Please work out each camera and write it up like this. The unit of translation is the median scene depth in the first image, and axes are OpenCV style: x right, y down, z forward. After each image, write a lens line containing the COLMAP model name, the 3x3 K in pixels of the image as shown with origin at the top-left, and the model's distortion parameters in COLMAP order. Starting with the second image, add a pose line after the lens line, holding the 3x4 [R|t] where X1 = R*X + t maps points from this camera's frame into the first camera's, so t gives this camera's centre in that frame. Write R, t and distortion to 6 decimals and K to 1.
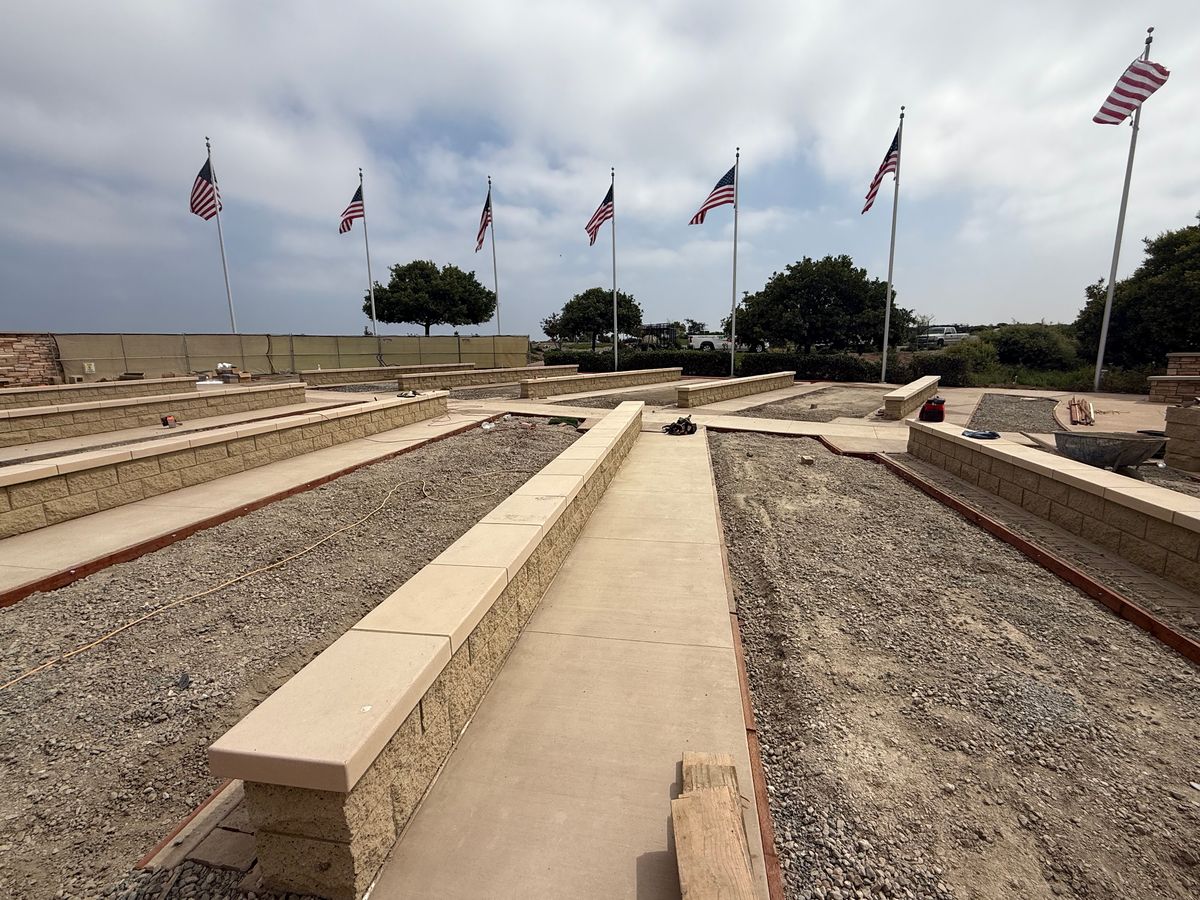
lens RADIAL K [[531.9, 0, 600.0], [0, 531.9, 450.0], [0, 0, 1]] dist [-0.001041, -0.000085]
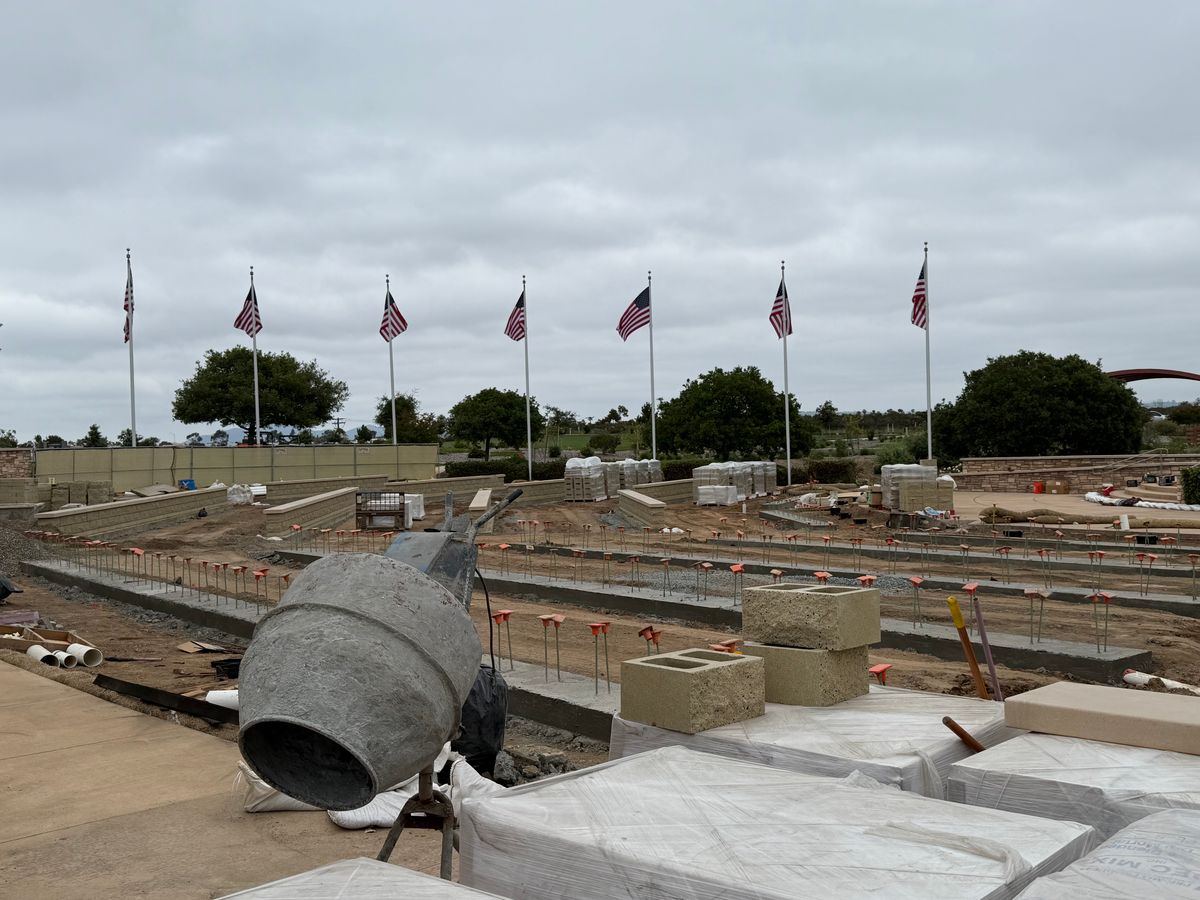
lens RADIAL K [[958.6, 0, 600.0], [0, 958.6, 450.0], [0, 0, 1]] dist [0.187159, -0.450082]
pose [[0.974994, -0.003275, 0.222206, -0.240241], [0.045747, 0.981434, -0.186264, 0.123715], [-0.217471, 0.191771, 0.957042, -0.680782]]
